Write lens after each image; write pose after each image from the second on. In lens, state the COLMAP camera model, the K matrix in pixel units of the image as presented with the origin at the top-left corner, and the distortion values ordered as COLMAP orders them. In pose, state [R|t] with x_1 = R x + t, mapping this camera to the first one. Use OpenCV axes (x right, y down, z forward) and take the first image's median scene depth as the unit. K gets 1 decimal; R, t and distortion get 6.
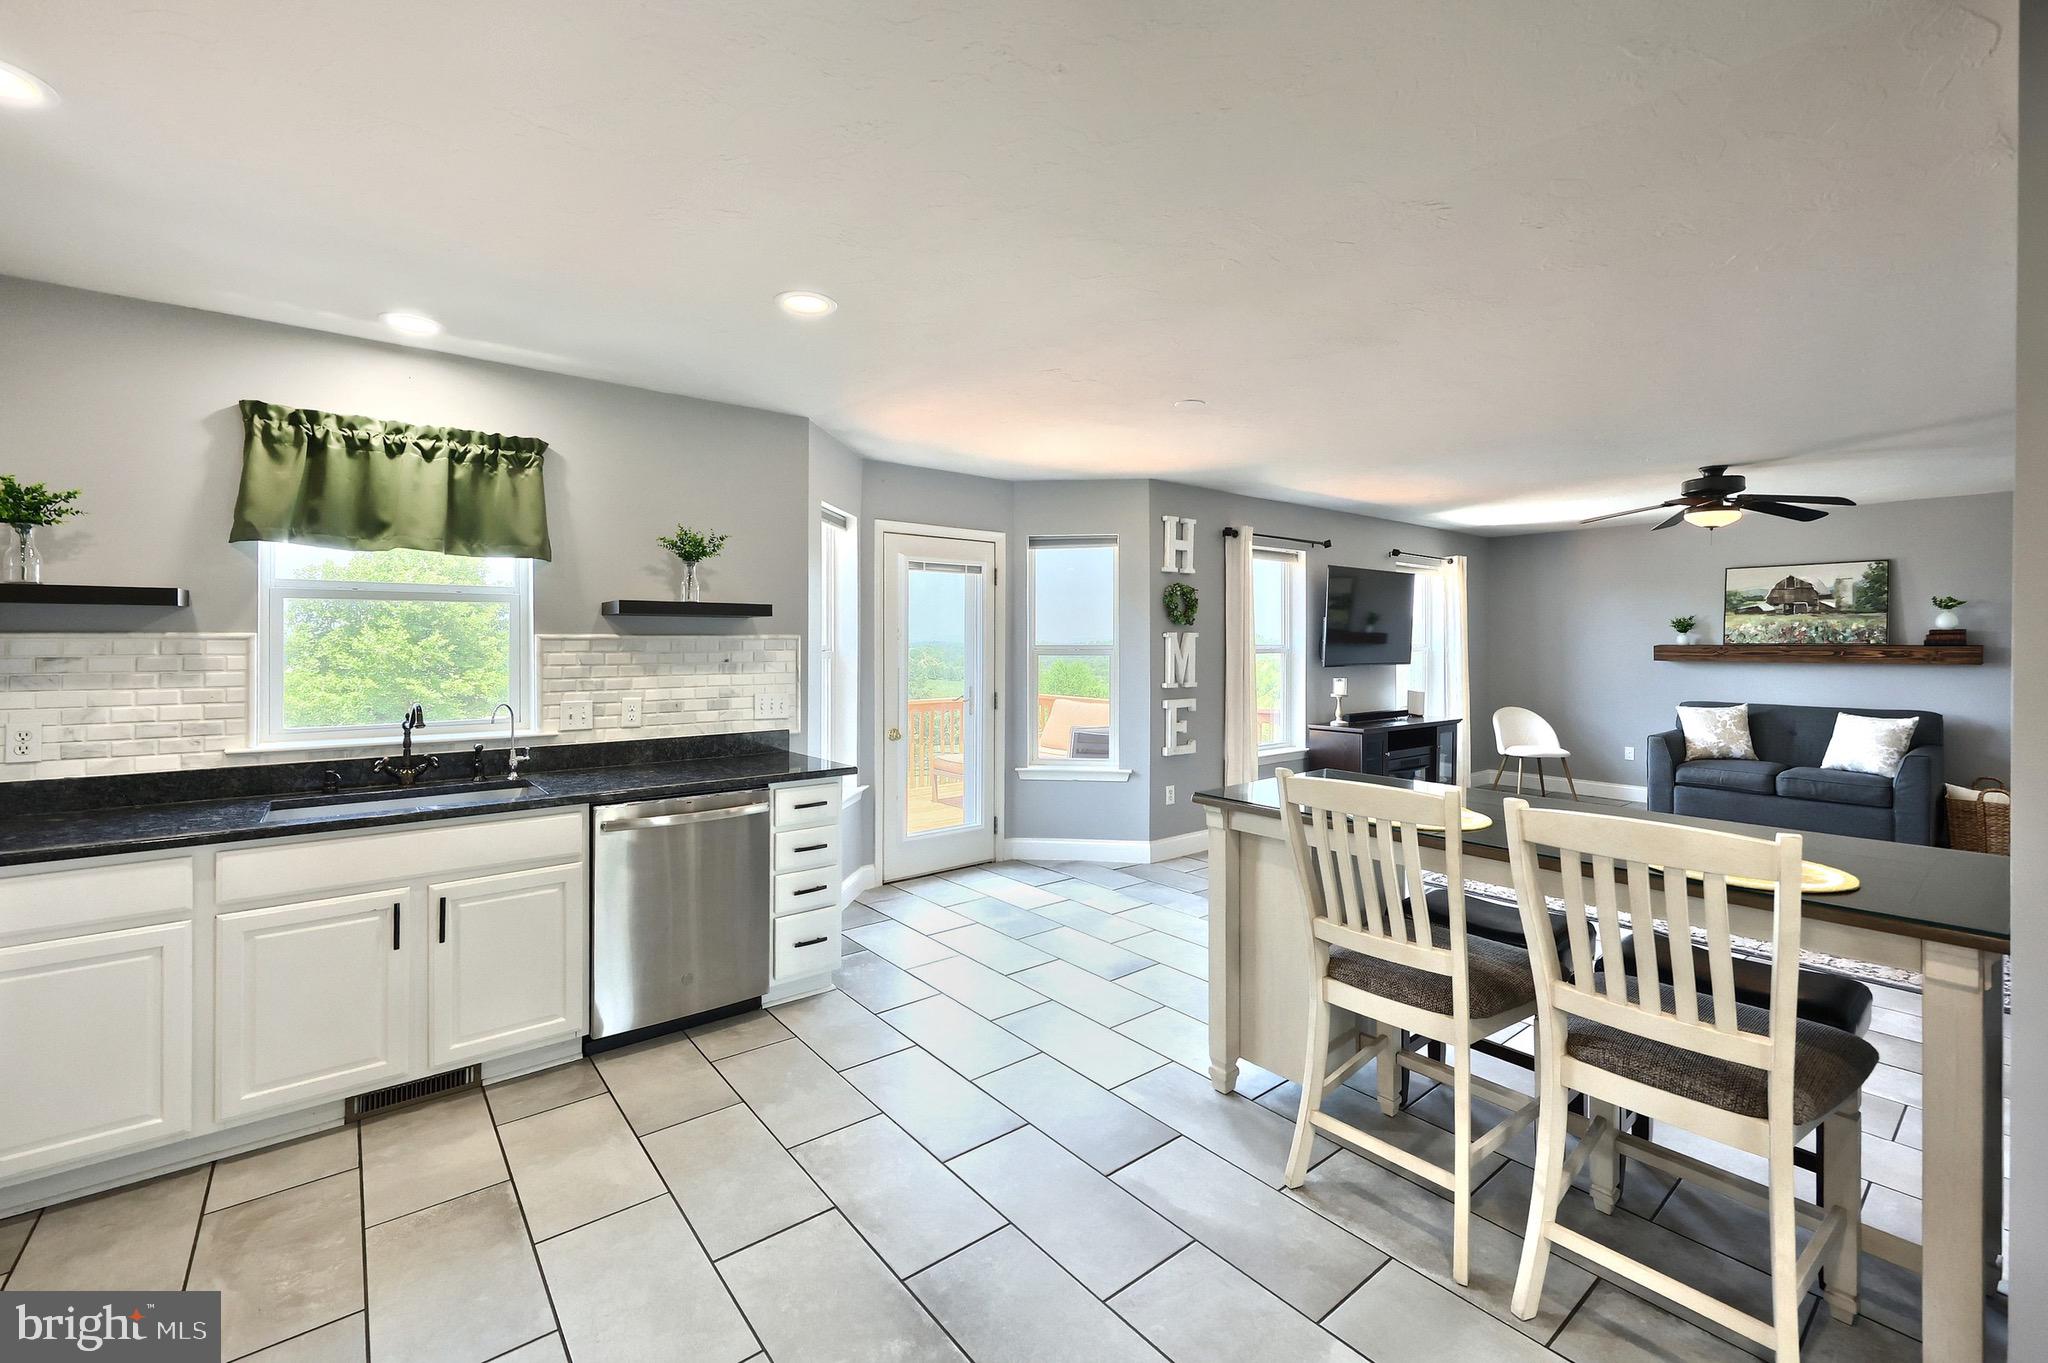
lens RADIAL K [[832.3, 0, 1021.1], [0, 832.3, 643.5], [0, 0, 1]] dist [-0.001341, 0.000604]
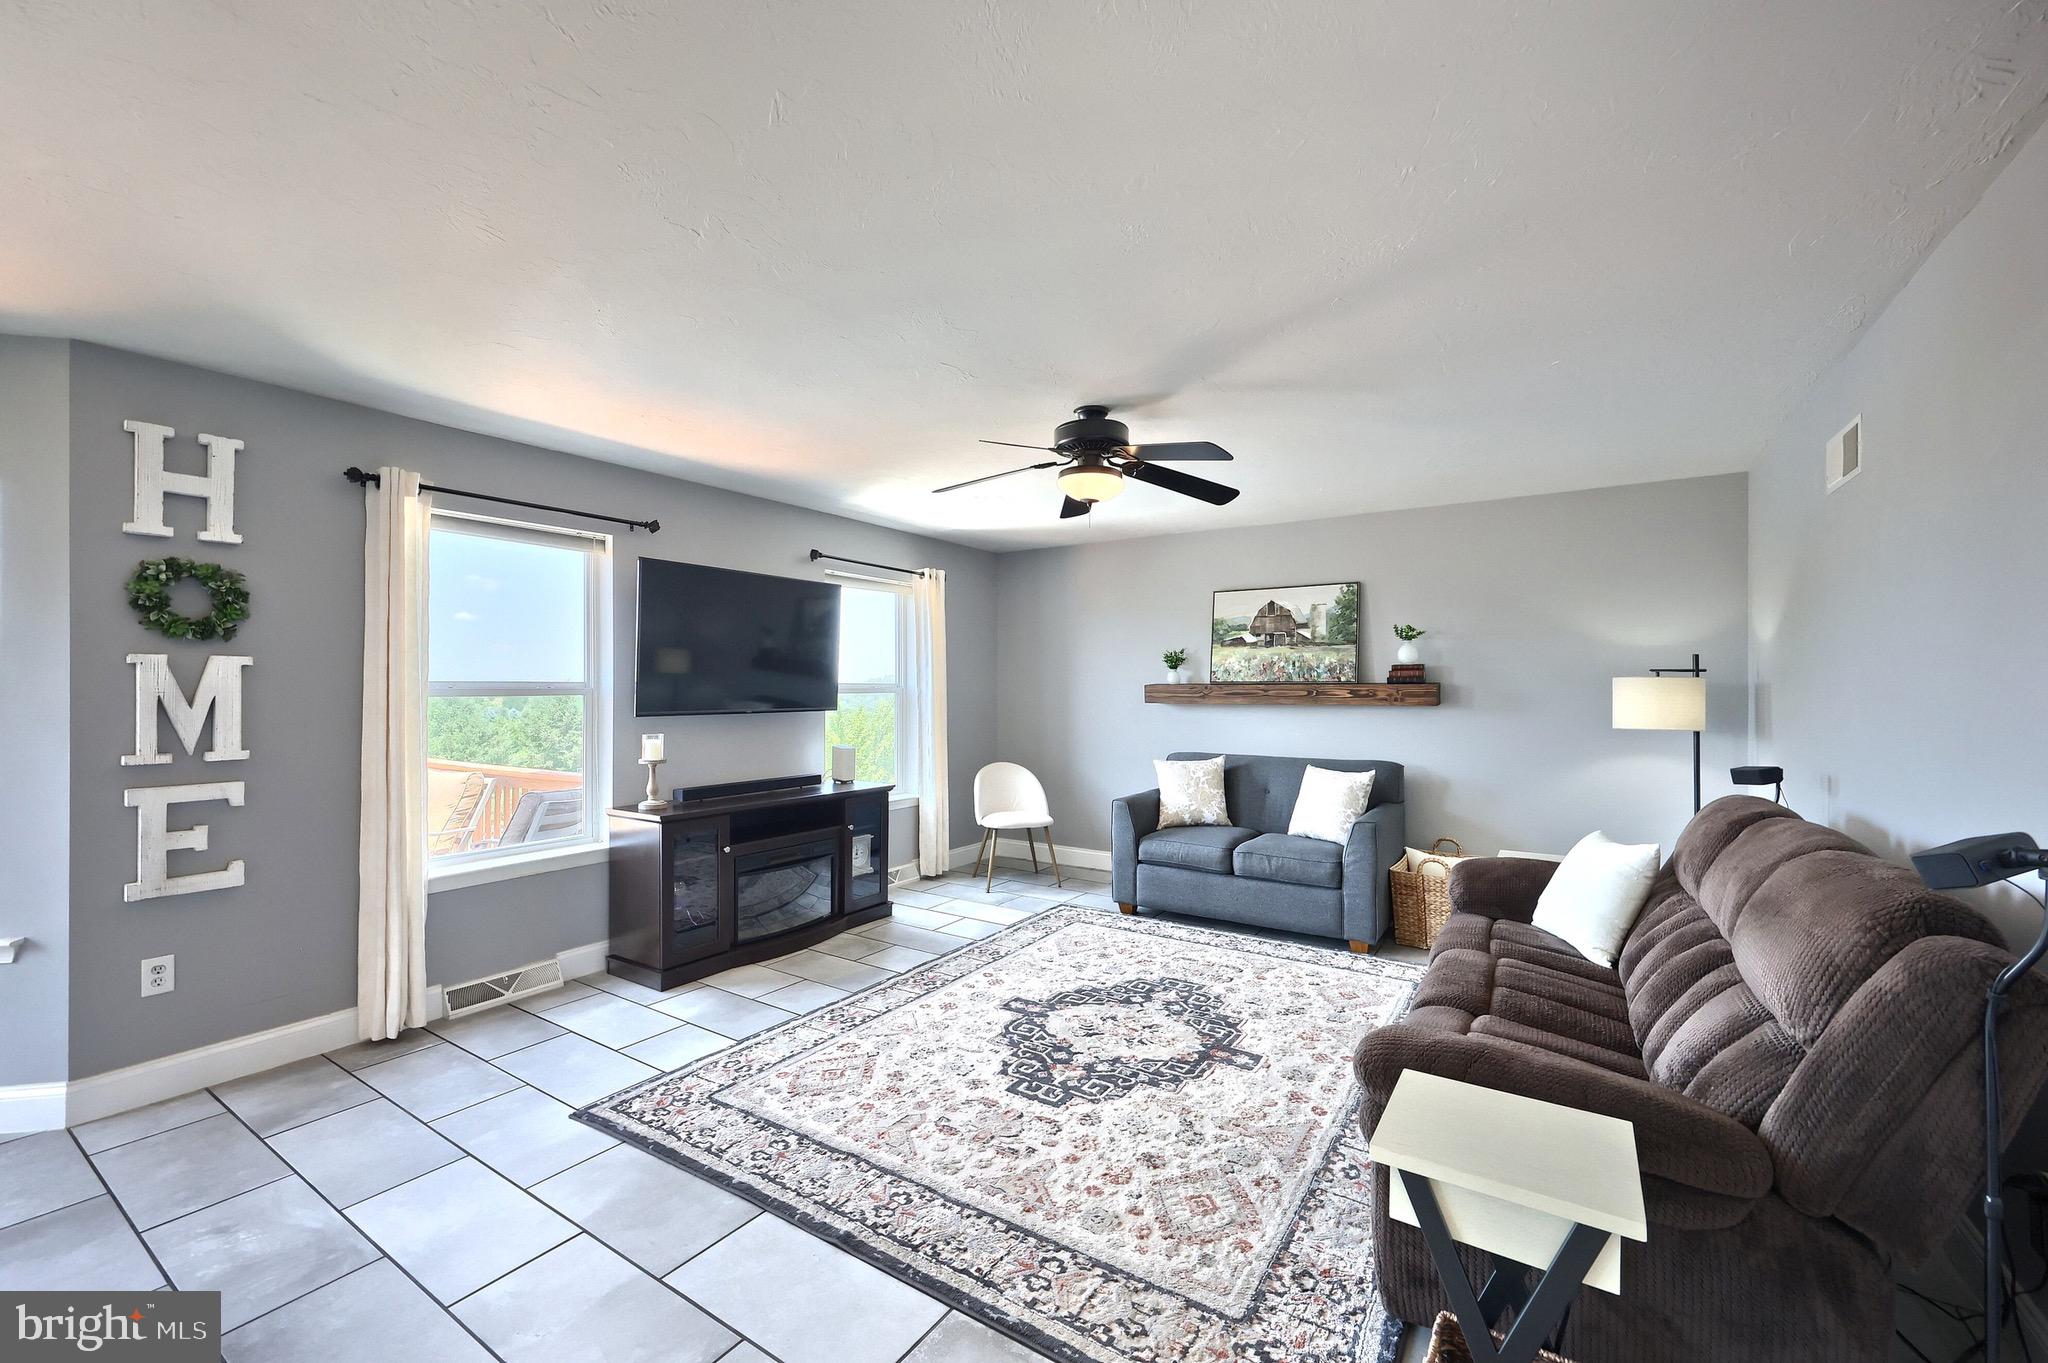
lens RADIAL K [[832.3, 0, 1007.7], [0, 832.3, 684.3], [0, 0, 1]] dist [-0.001341, 0.000604]
pose [[0.950453, 0.000732, 0.310866, 0.434877], [0.000639, 0.999991, -0.004310, 0.006398], [-0.310867, 0.004295, 0.950444, 0.302539]]
